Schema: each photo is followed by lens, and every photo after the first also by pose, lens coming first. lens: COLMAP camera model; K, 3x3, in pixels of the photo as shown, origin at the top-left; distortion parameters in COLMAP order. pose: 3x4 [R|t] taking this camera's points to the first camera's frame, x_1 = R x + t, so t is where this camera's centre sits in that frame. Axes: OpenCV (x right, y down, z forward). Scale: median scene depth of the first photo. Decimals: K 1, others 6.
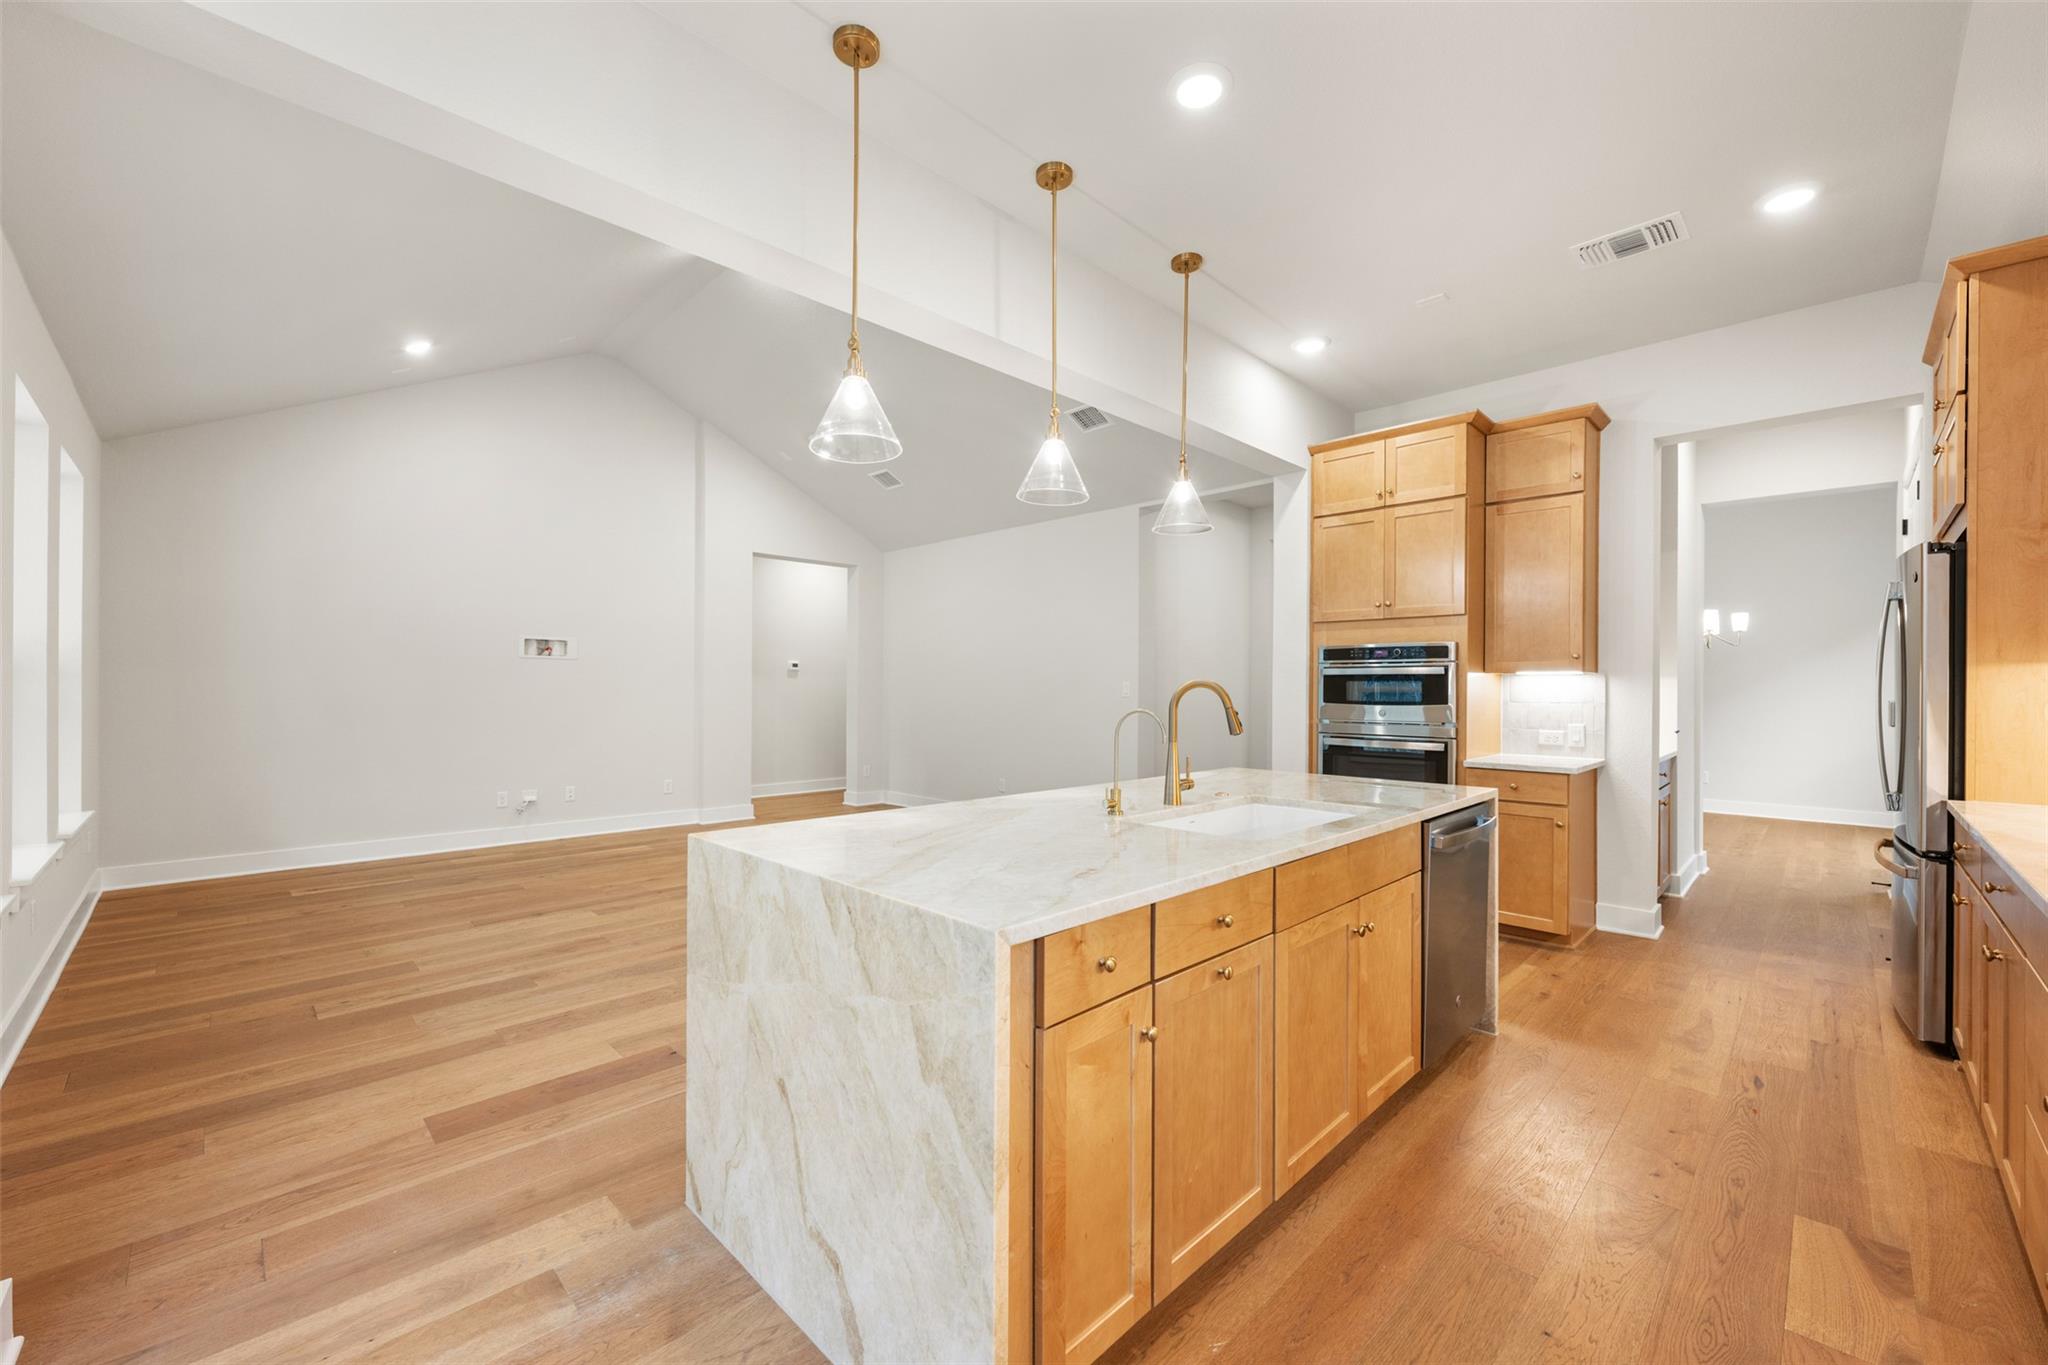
lens RADIAL K [[808.5, 0, 1025.3], [0, 808.5, 687.7], [0, 0, 1]] dist [-0.000347, 0.000060]
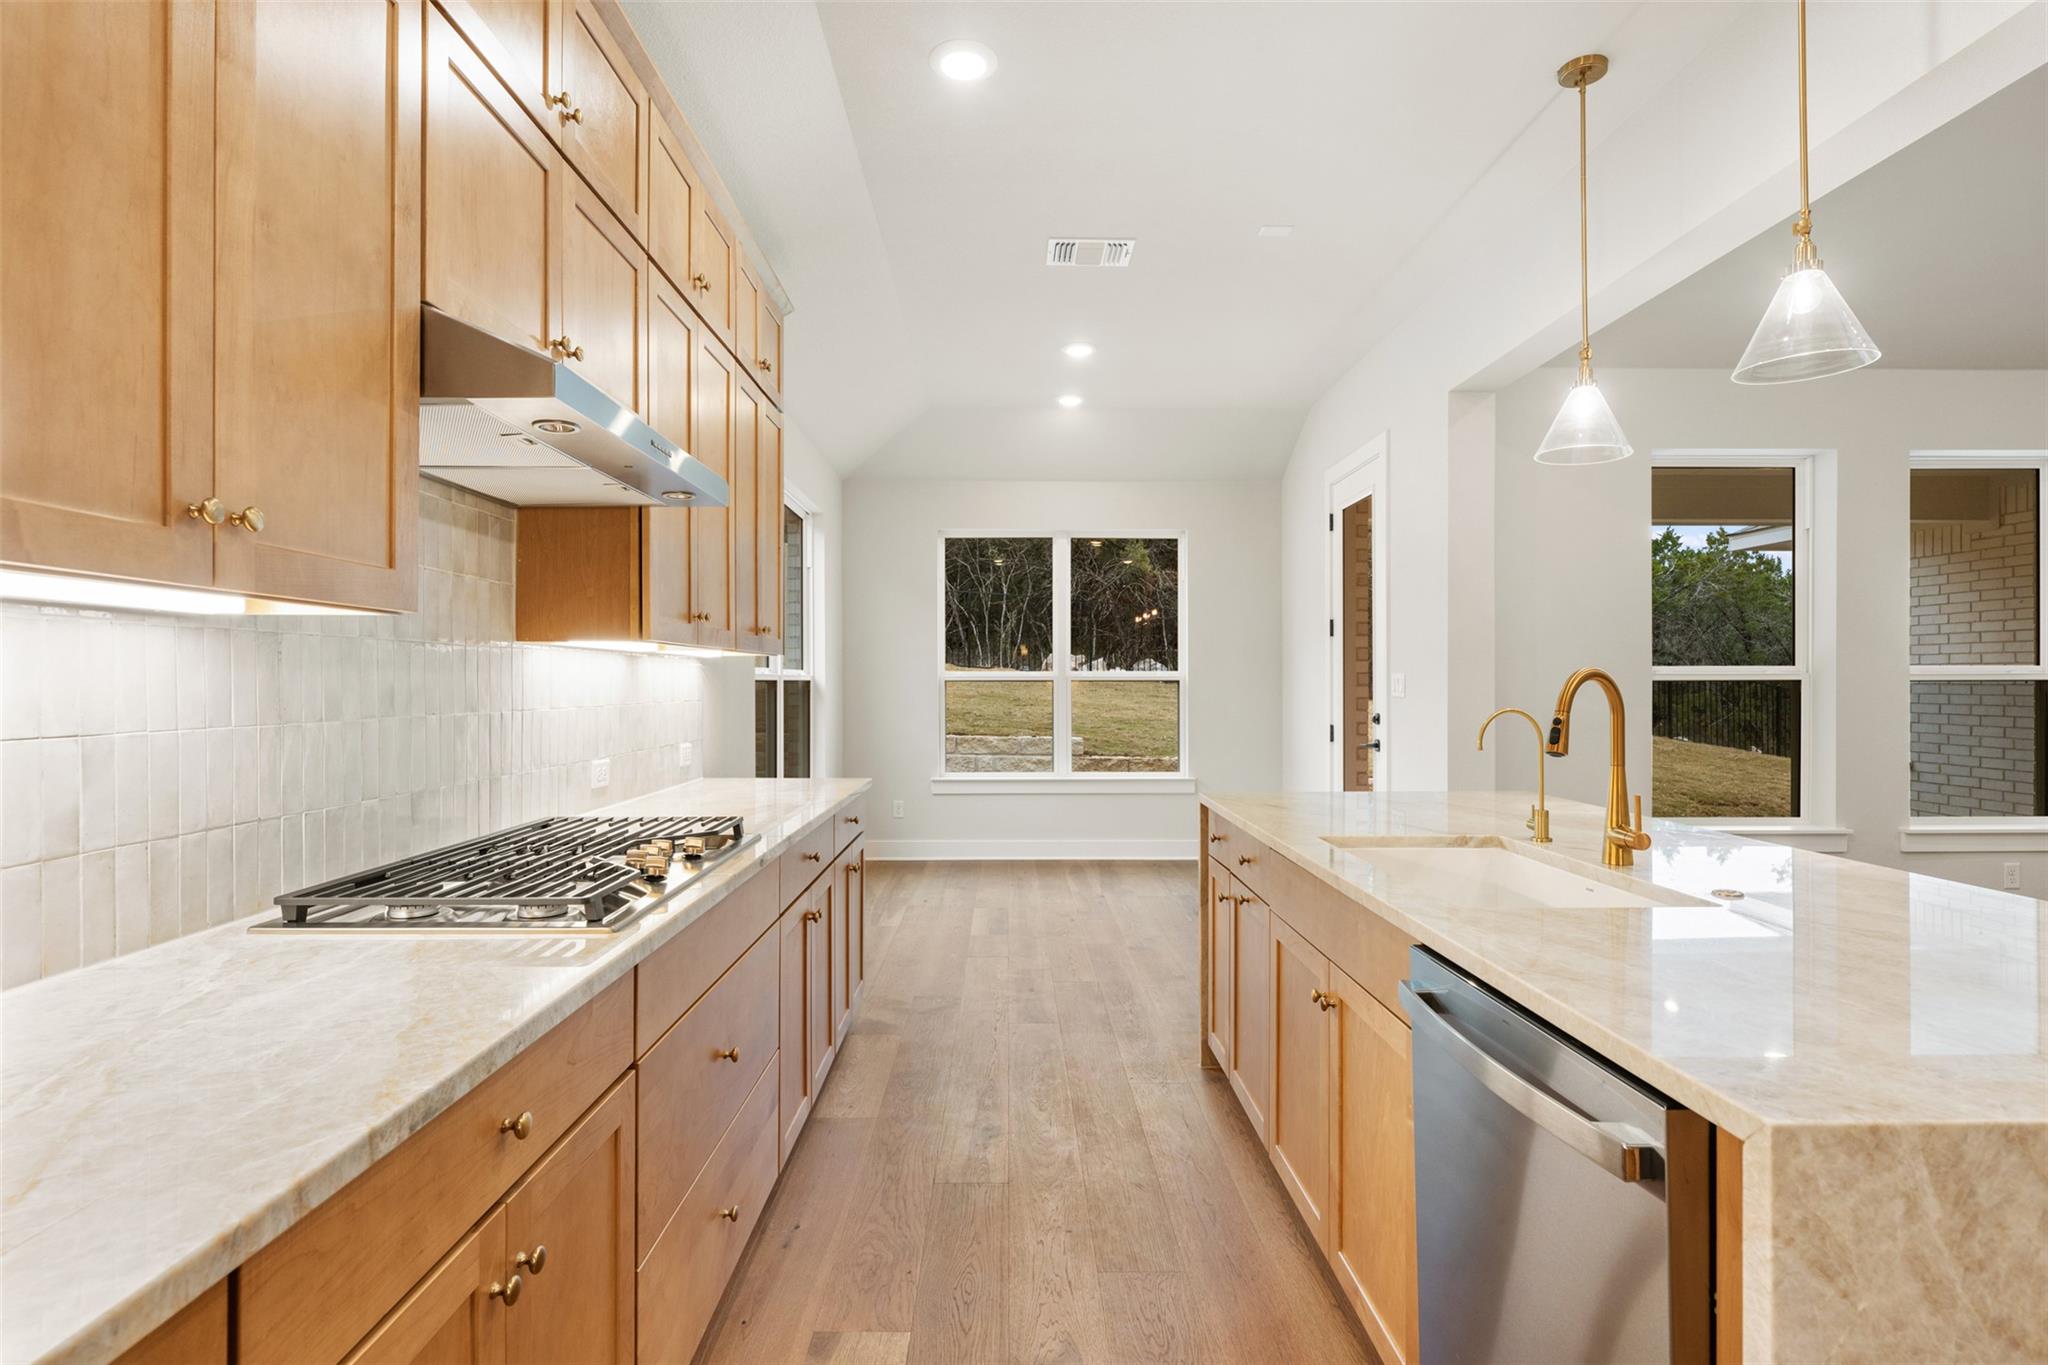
lens RADIAL K [[1008.4, 0, 1019.2], [0, 1008.4, 683.9], [0, 0, 1]] dist [-0.002859, 0.000478]
pose [[-0.699678, -0.003505, -0.714450, 0.671580], [-0.002756, 0.999994, -0.002206, 0.003570], [0.714453, 0.000426, -0.699683, 0.759063]]
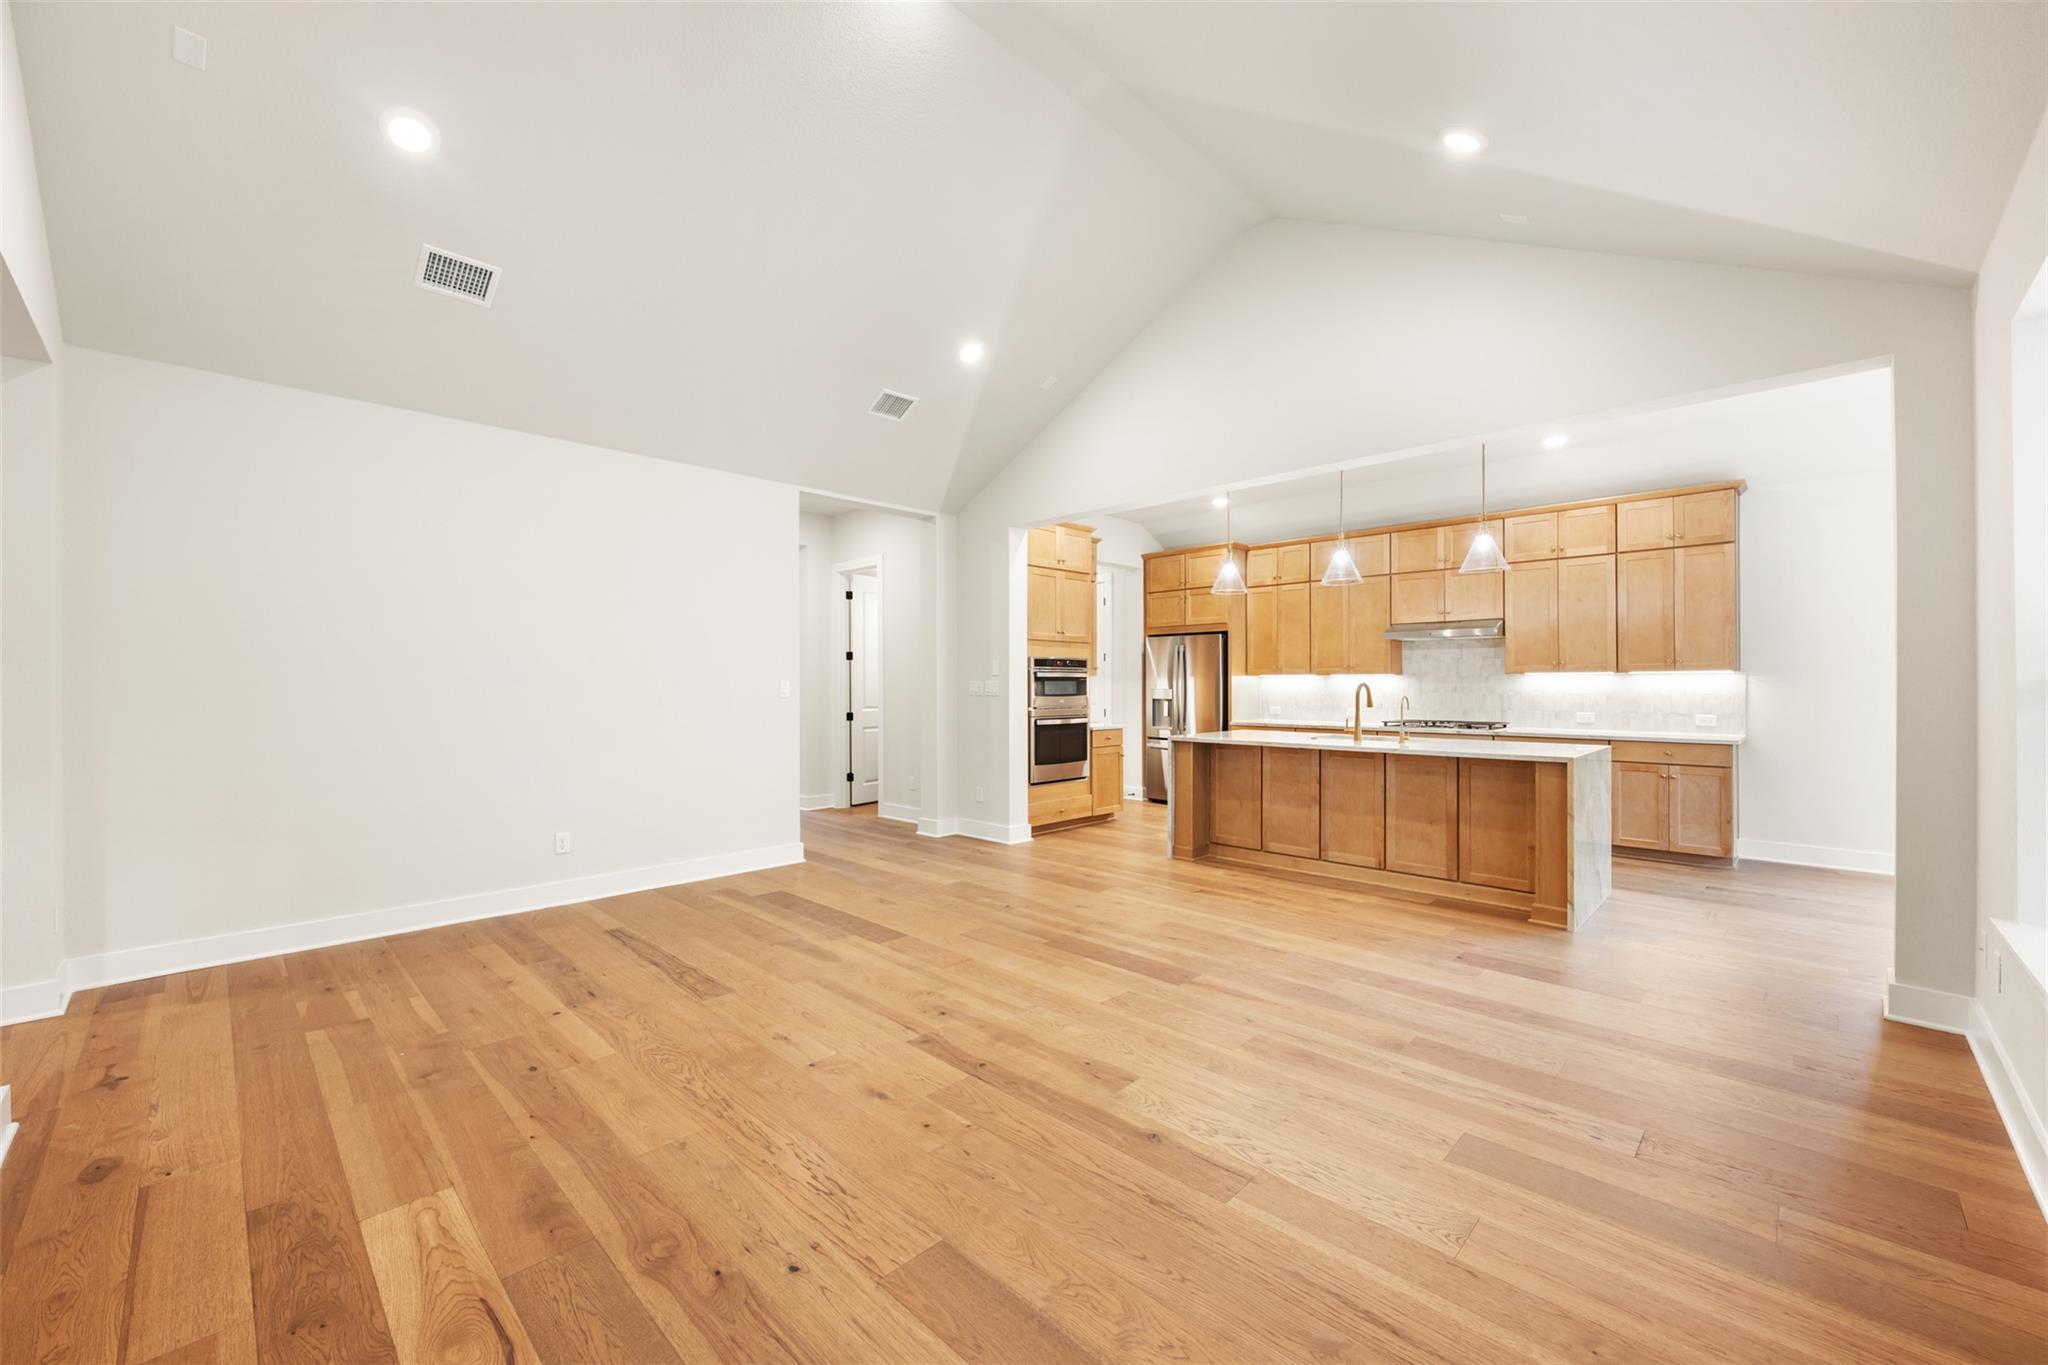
lens RADIAL K [[808.5, 0, 1020.1], [0, 808.5, 679.2], [0, 0, 1]] dist [-0.000347, 0.000060]
pose [[-0.004095, 0.000831, 0.999991, -1.220291], [0.002489, 0.999997, -0.000820, -0.011854], [-0.999989, 0.002486, -0.004097, 1.186703]]
